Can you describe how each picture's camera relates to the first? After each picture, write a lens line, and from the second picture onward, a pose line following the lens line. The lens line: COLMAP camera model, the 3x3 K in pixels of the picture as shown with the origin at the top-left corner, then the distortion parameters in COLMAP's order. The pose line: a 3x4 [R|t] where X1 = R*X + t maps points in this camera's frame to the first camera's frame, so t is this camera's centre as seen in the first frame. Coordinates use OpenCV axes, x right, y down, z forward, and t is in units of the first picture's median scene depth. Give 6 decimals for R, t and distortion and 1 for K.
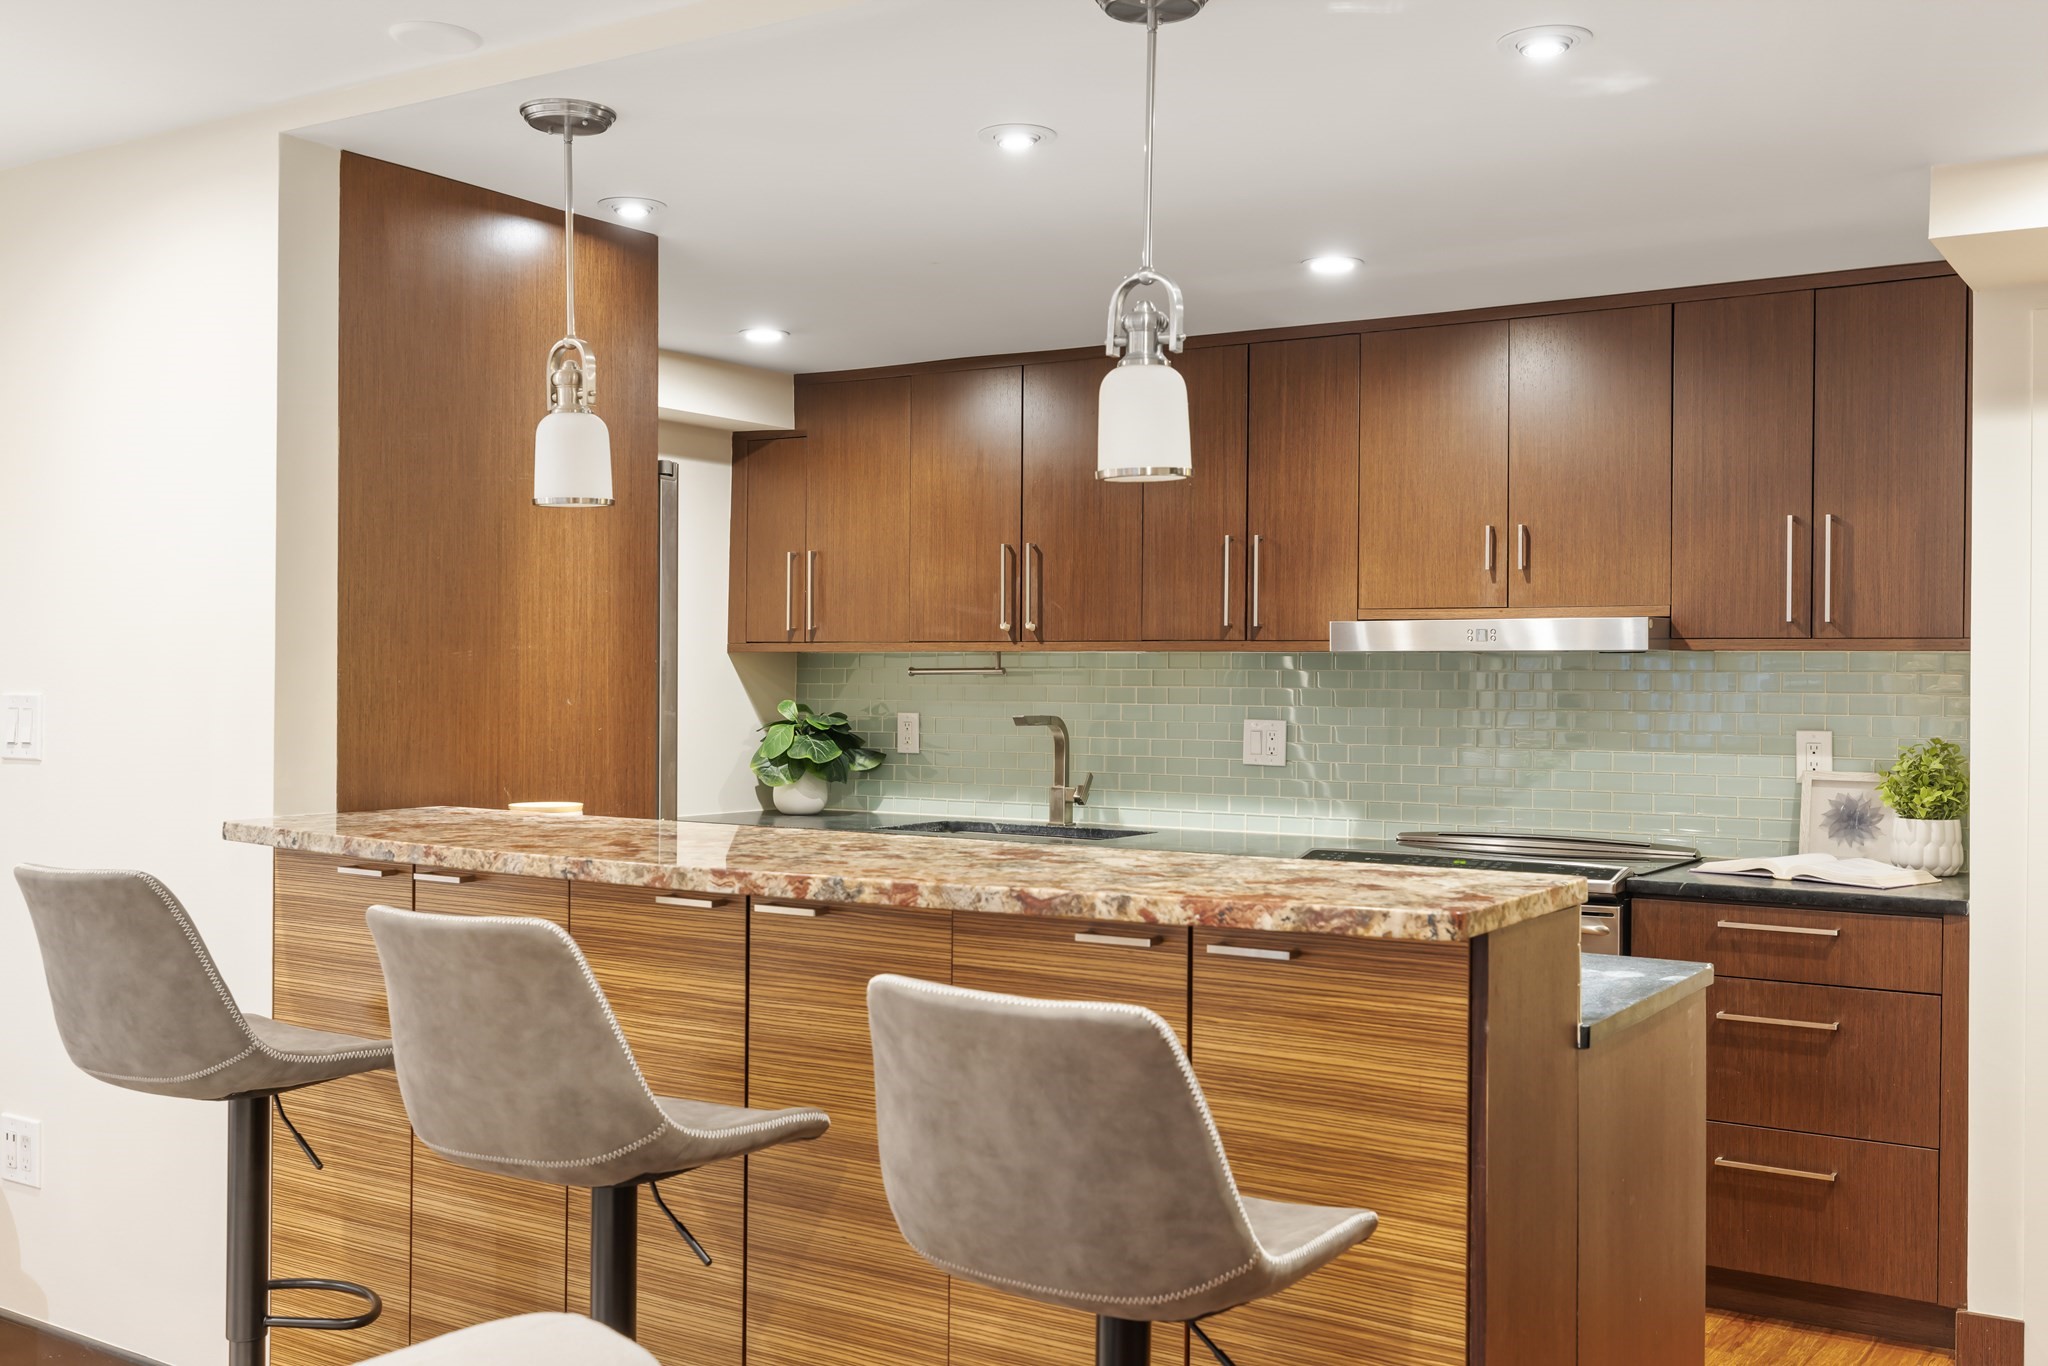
lens RADIAL K [[1997.6, 0, 1024.0], [0, 1997.6, 683.0], [0, 0, 1]] dist [-0.003356, -0.007186]
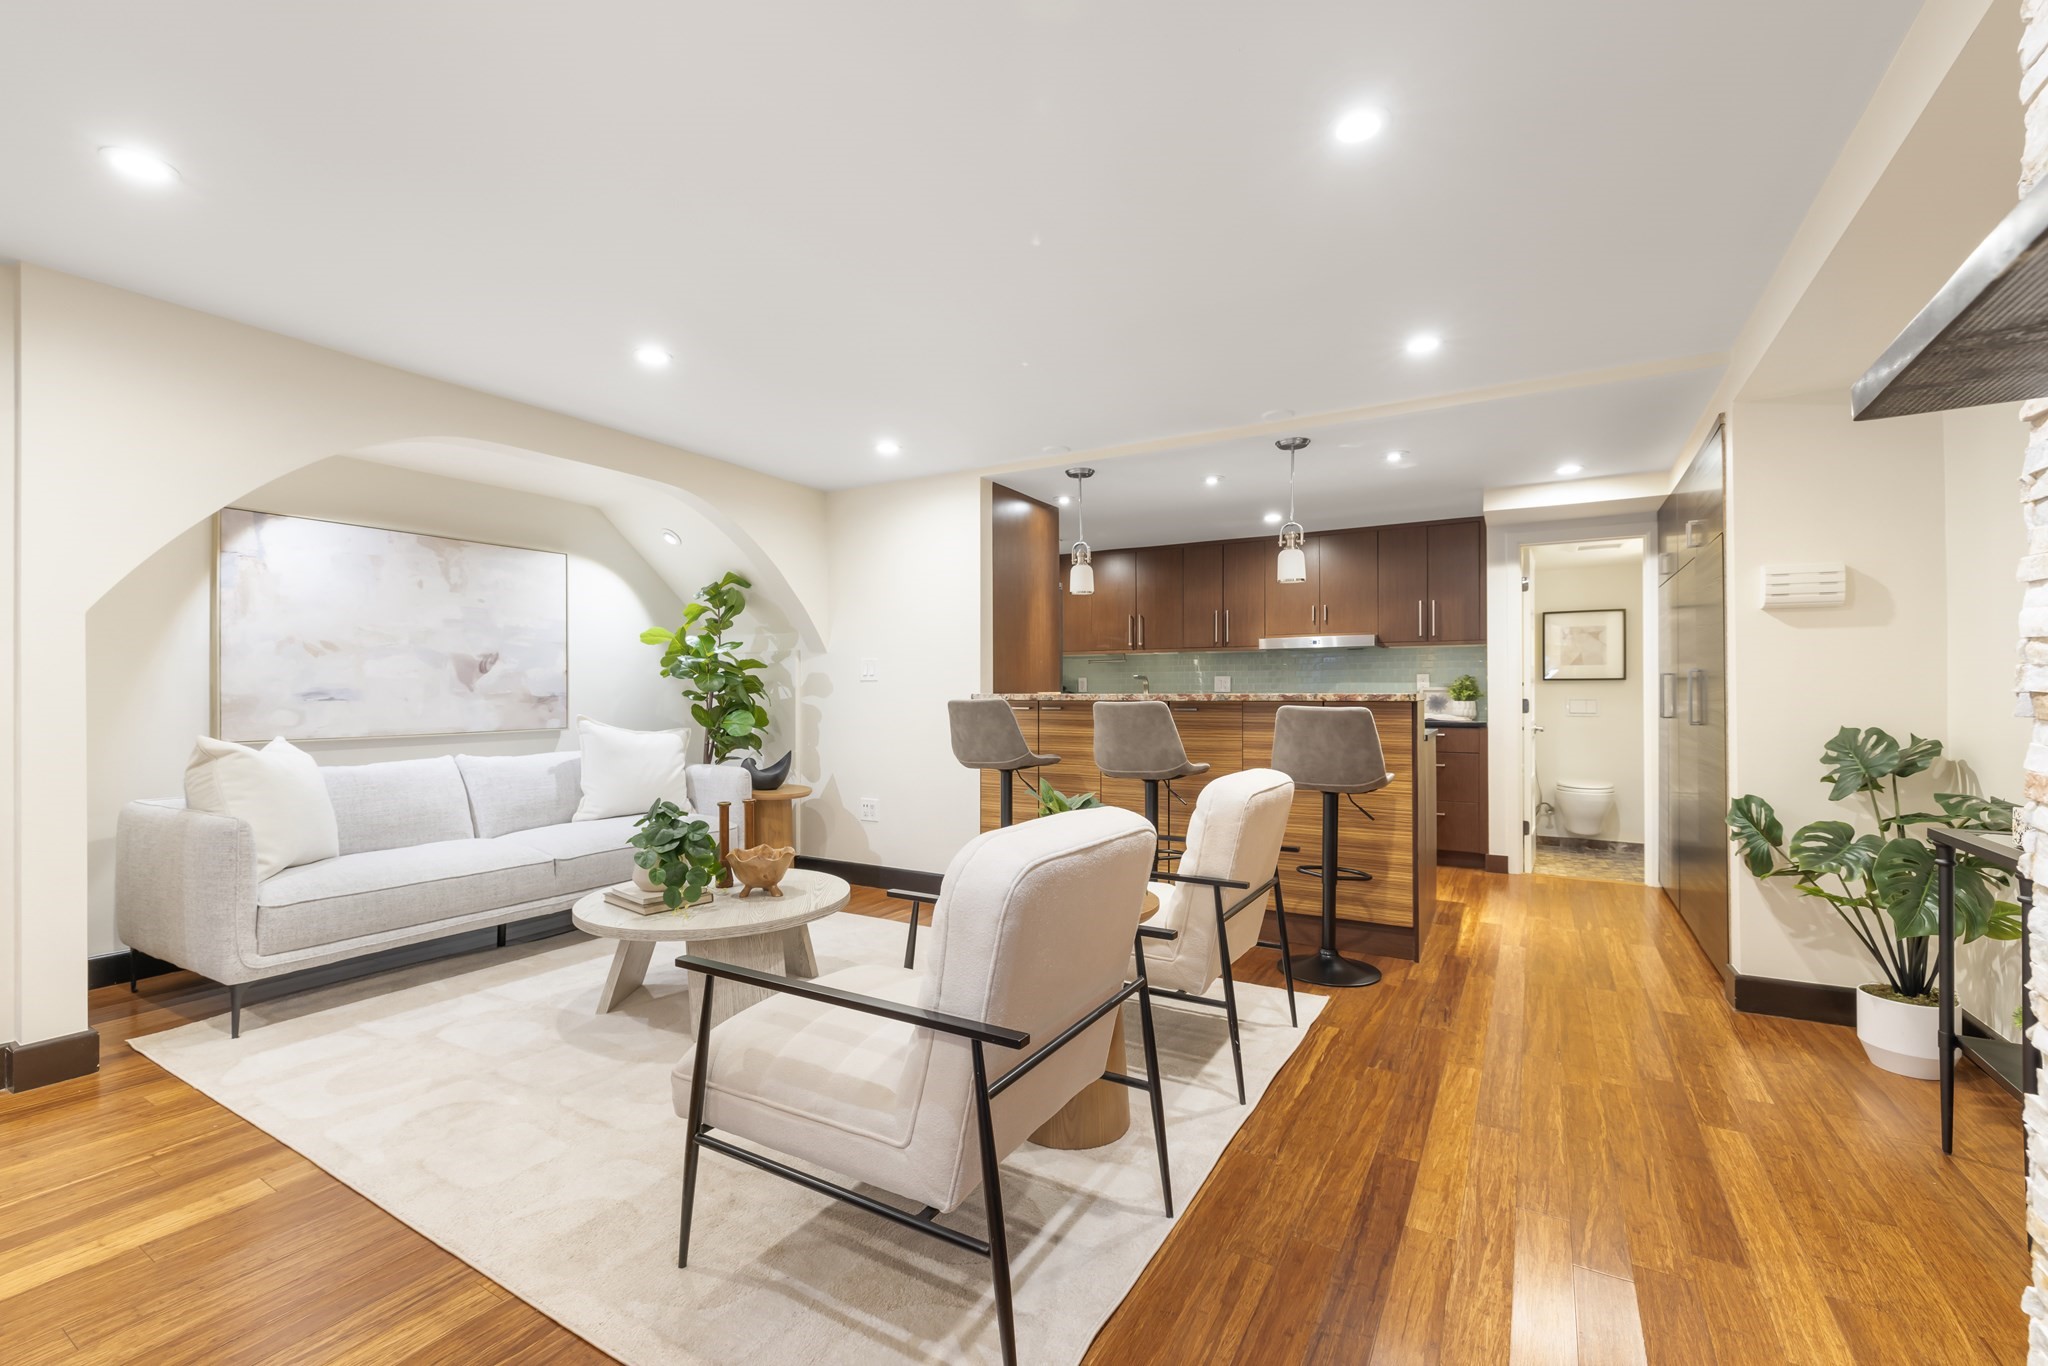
lens RADIAL K [[874.6, 0, 1021.8], [0, 874.6, 691.4], [0, 0, 1]] dist [-0.000955, 0.000050]
pose [[0.998401, -0.008690, 0.055857, -0.295373], [0.008893, 0.999955, -0.003388, 0.052492], [-0.055825, 0.003879, 0.998433, -0.290386]]
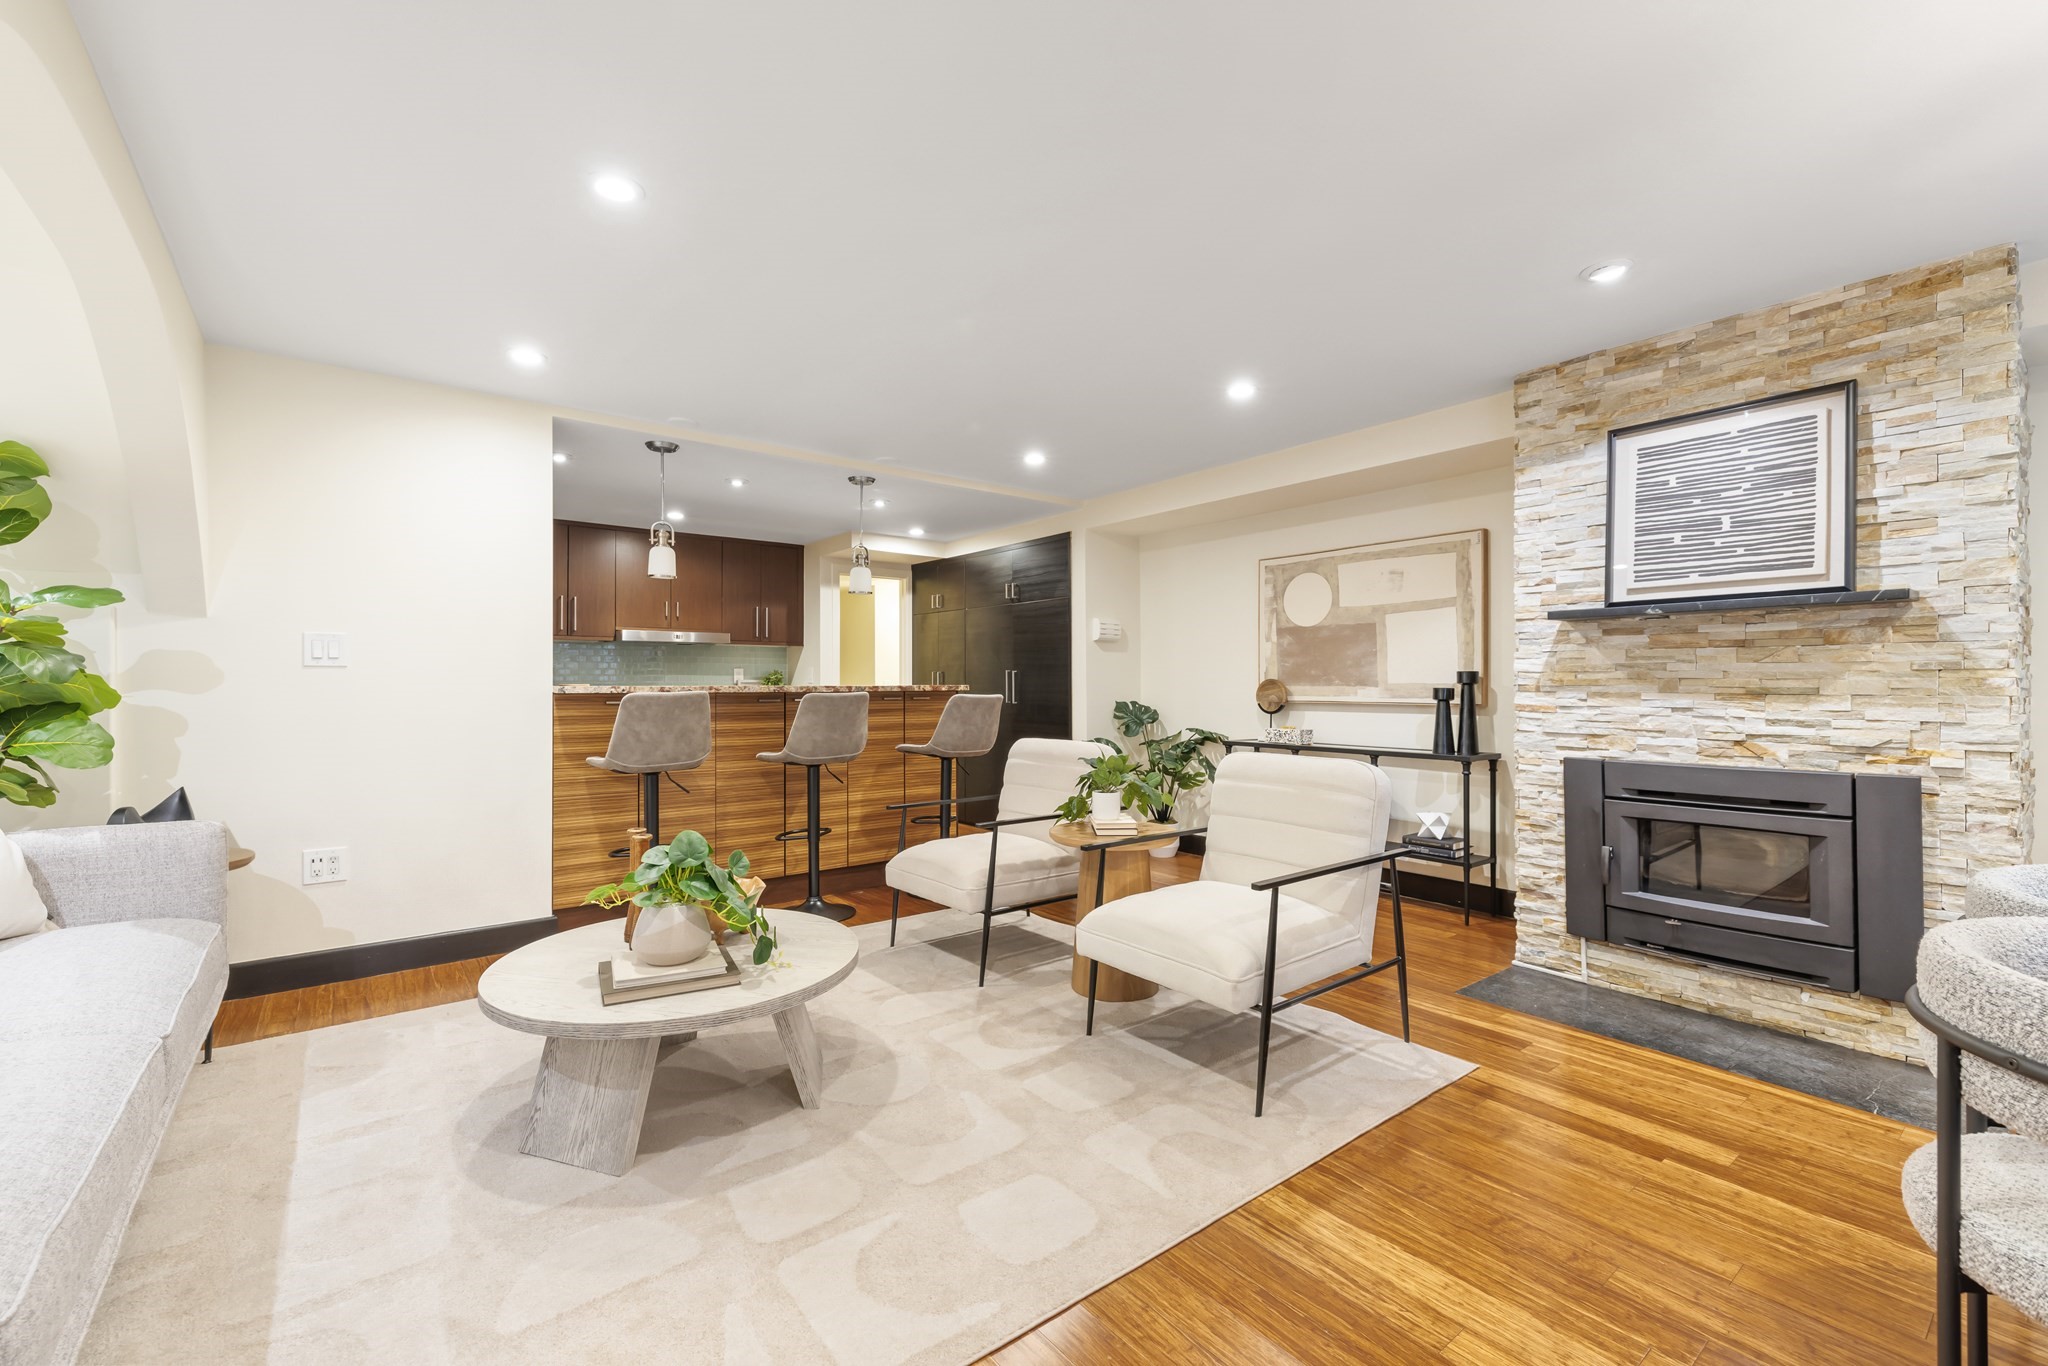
lens RADIAL K [[853.0, 0, 1024.0], [0, 853.0, 683.0], [0, 0, 1]] dist [0.001460, 0.000155]
pose [[0.305152, -0.007698, 0.952272, -0.933276], [0.005541, 0.999965, 0.006307, 0.045474], [-0.952287, 0.003352, 0.305184, 0.075649]]
